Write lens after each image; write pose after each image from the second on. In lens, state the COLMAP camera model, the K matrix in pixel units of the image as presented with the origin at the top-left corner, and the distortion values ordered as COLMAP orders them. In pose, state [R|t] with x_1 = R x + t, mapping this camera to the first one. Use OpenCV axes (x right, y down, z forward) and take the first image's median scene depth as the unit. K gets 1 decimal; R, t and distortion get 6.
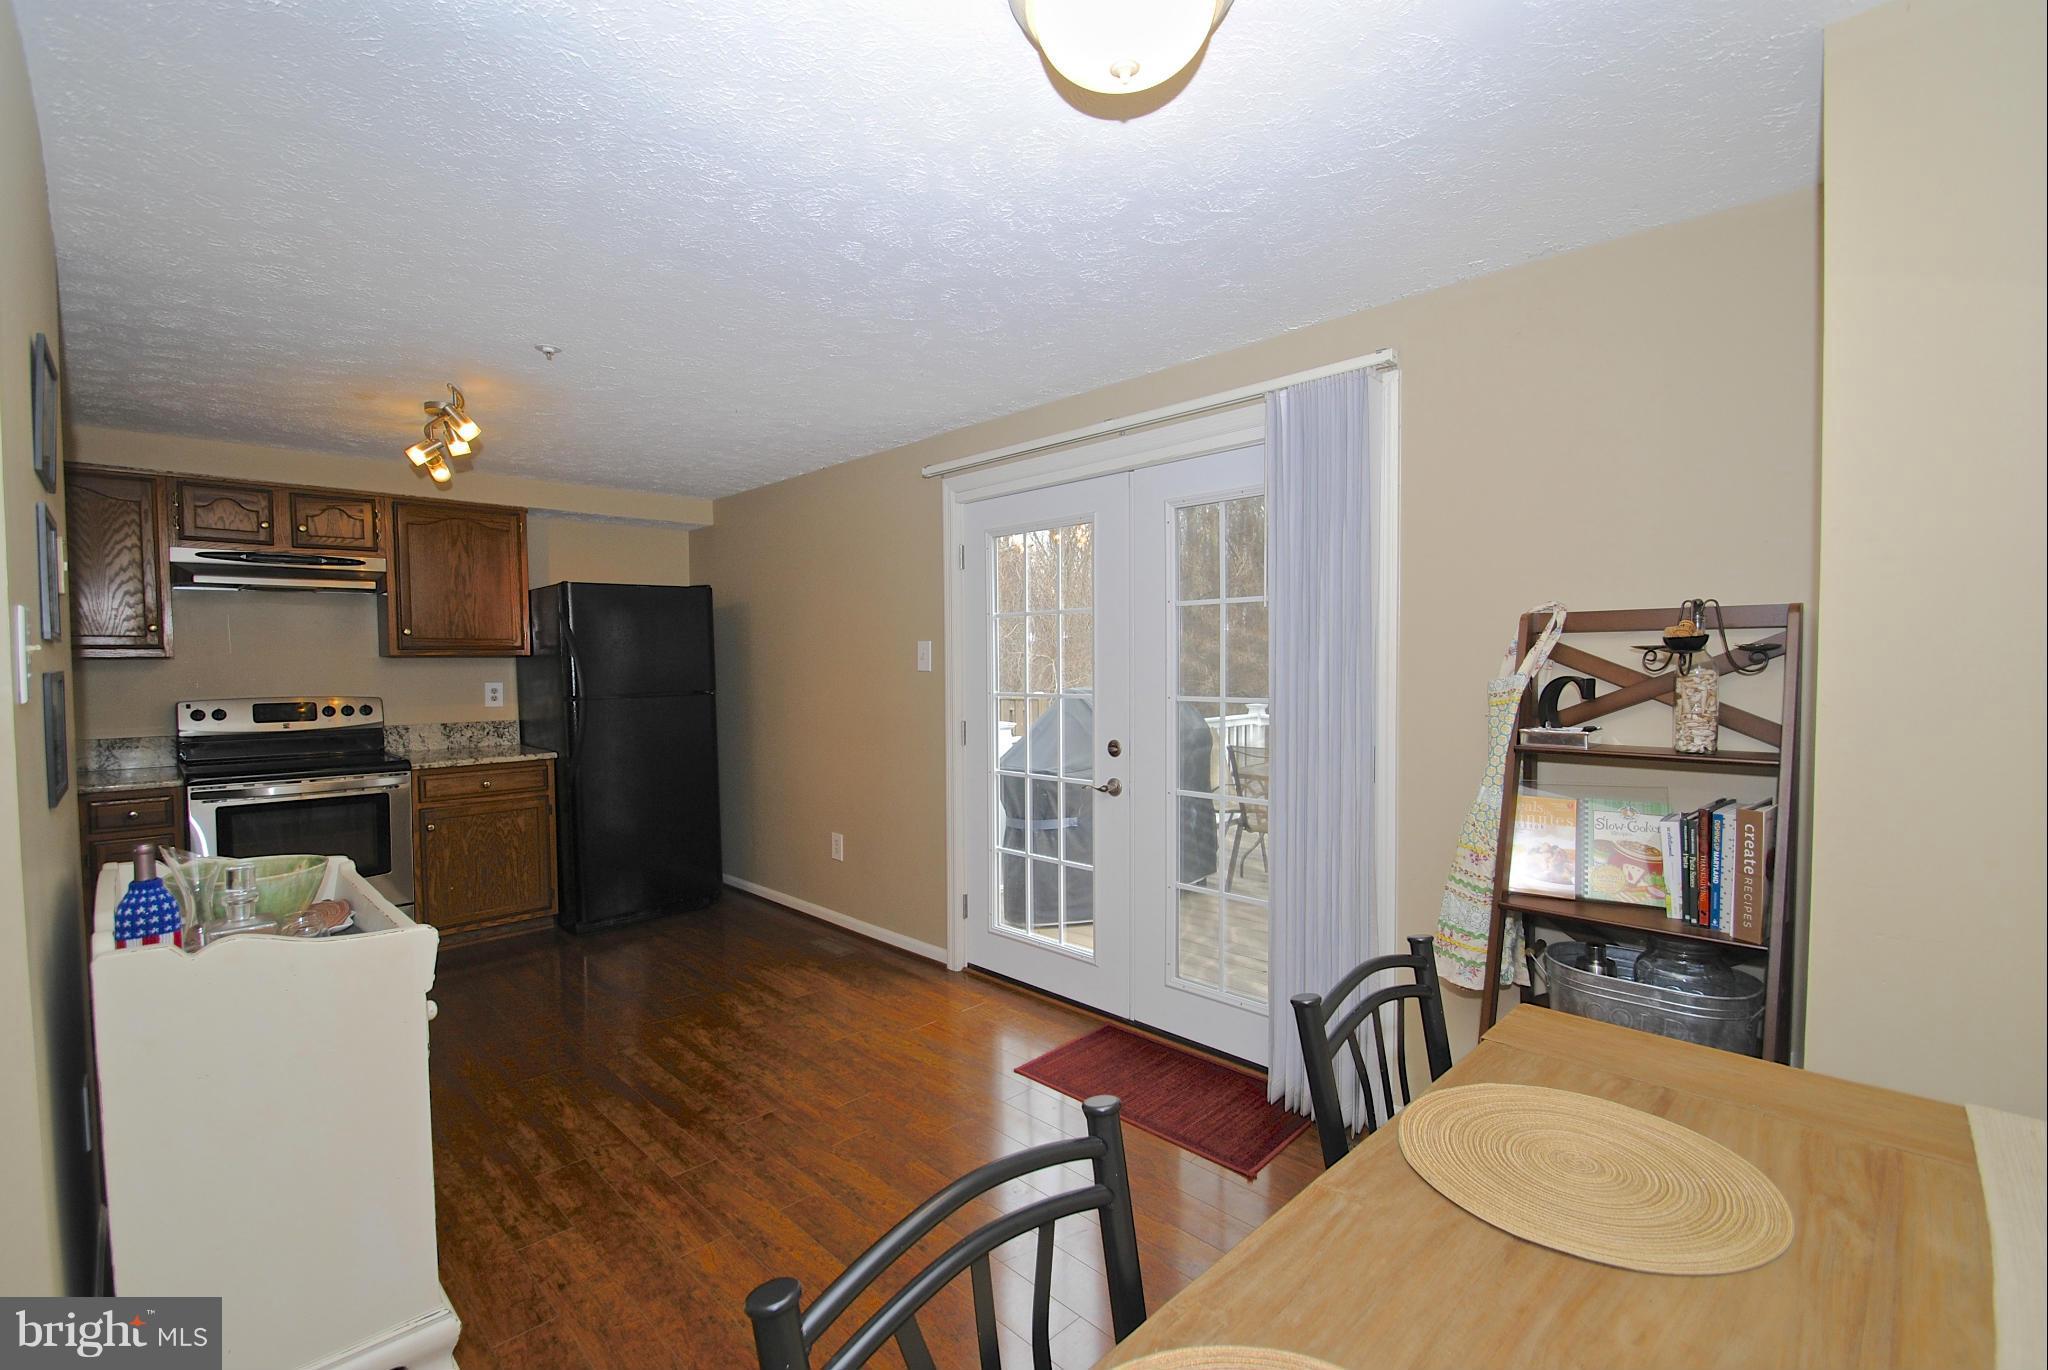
lens RADIAL K [[902.8, 0, 1007.5], [0, 902.8, 693.5], [0, 0, 1]] dist [0.000724, 0.000069]
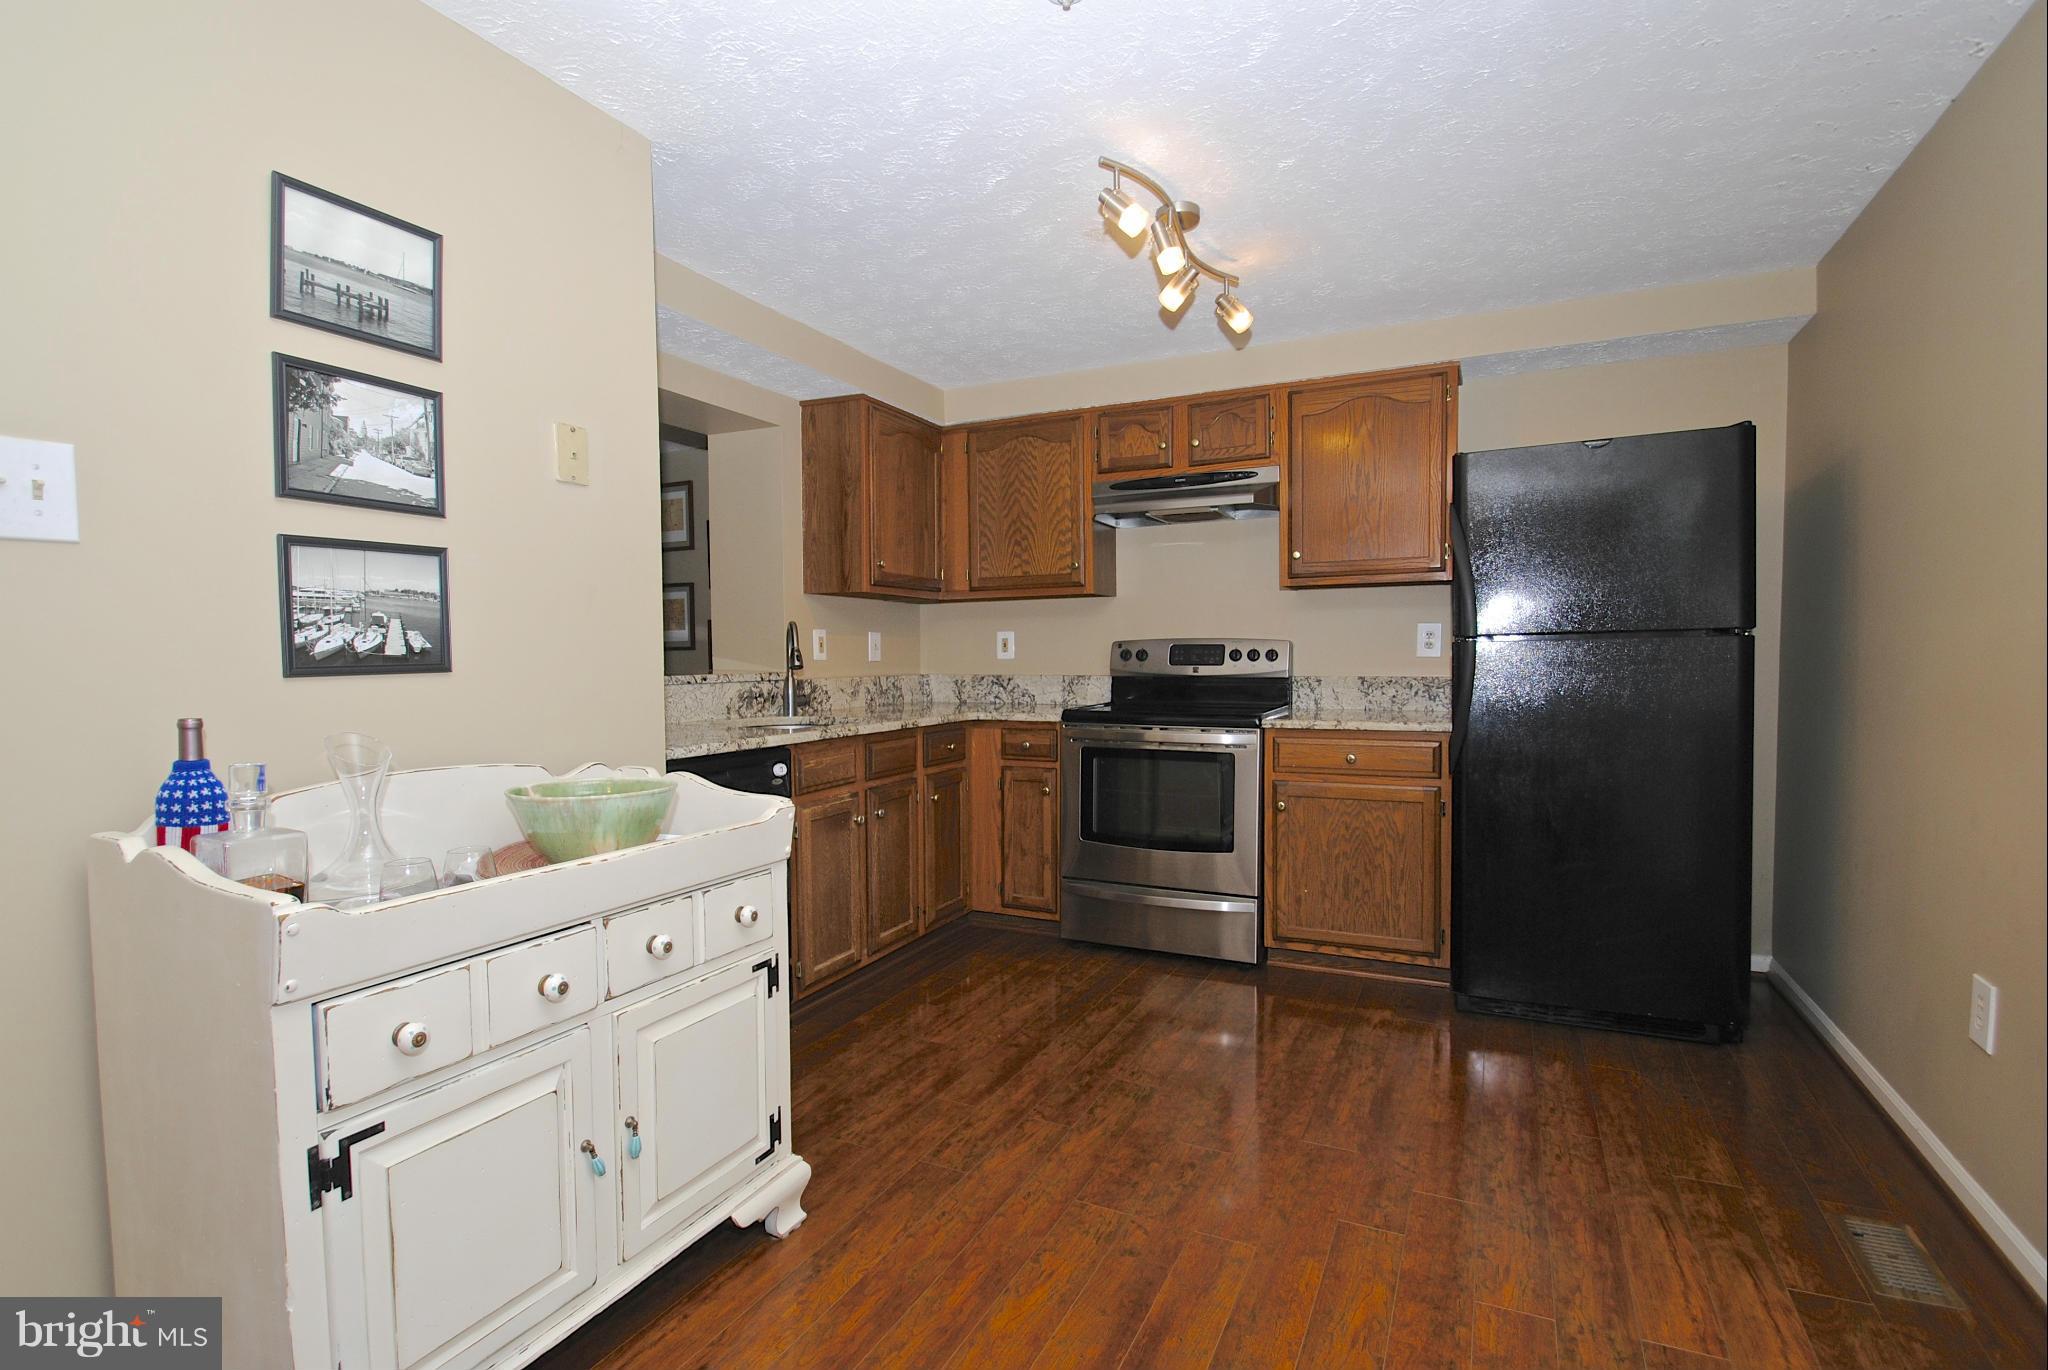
lens RADIAL K [[976.5, 0, 1010.8], [0, 976.5, 697.1], [0, 0, 1]] dist [0.003272, -0.016788]
pose [[0.338636, 0.045993, -0.939793, 0.058413], [-0.029344, 0.998835, 0.038309, 0.031392], [0.940460, 0.014605, 0.339591, 0.500703]]
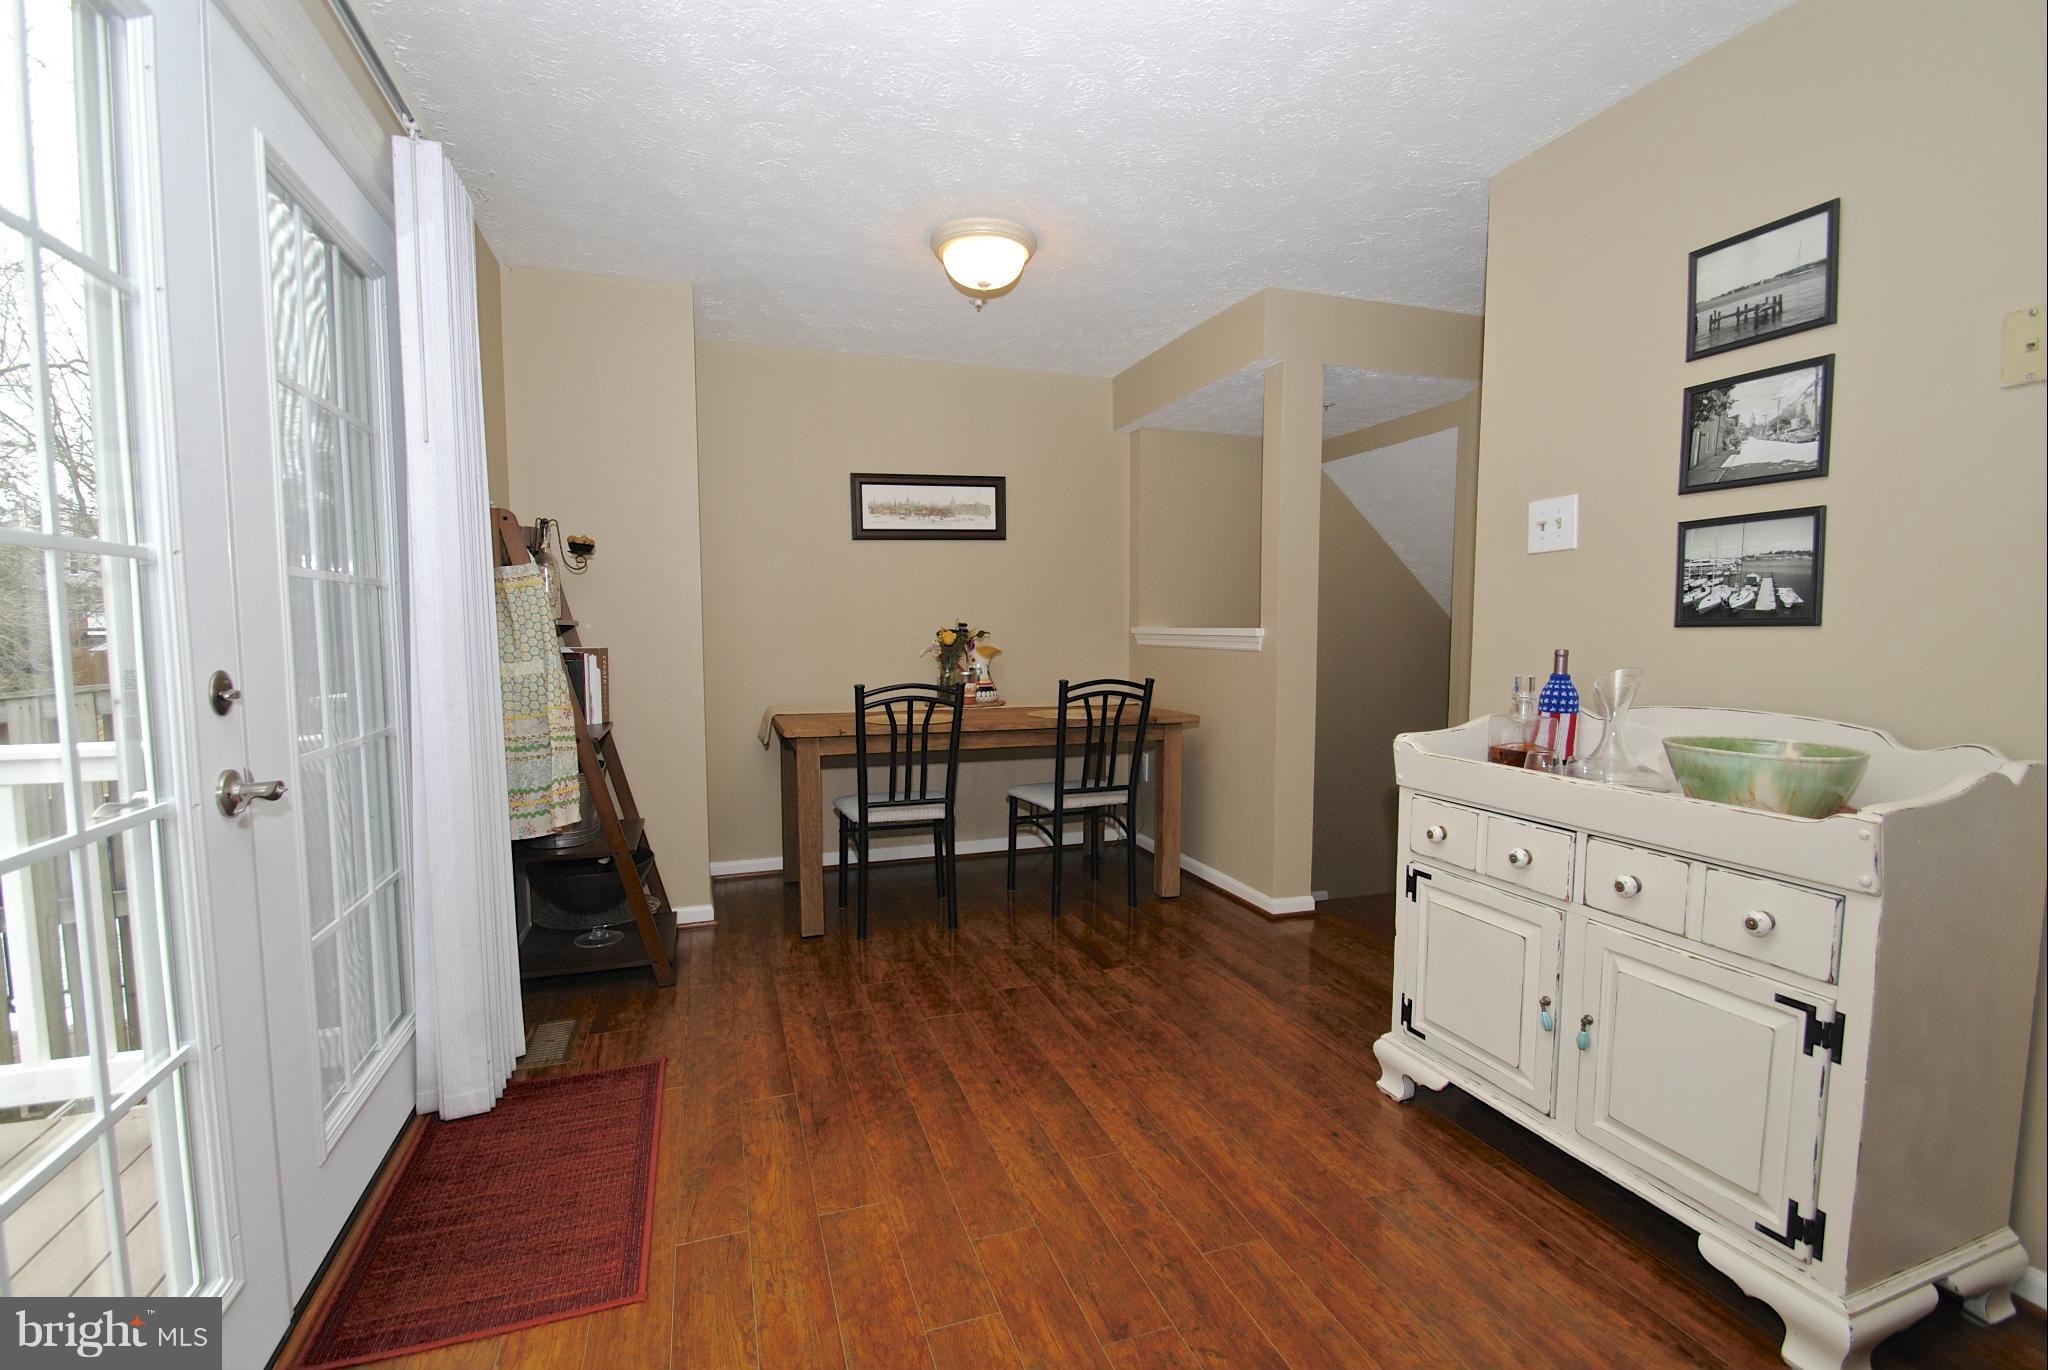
lens RADIAL K [[896.8, 0, 1011.8], [0, 896.8, 695.4], [0, 0, 1]] dist [0.015971, -0.020909]
pose [[-0.905696, -0.024986, 0.423191, -0.272452], [0.022890, 0.993923, 0.107671, 0.023077], [-0.423309, 0.107204, -0.899620, 0.943612]]
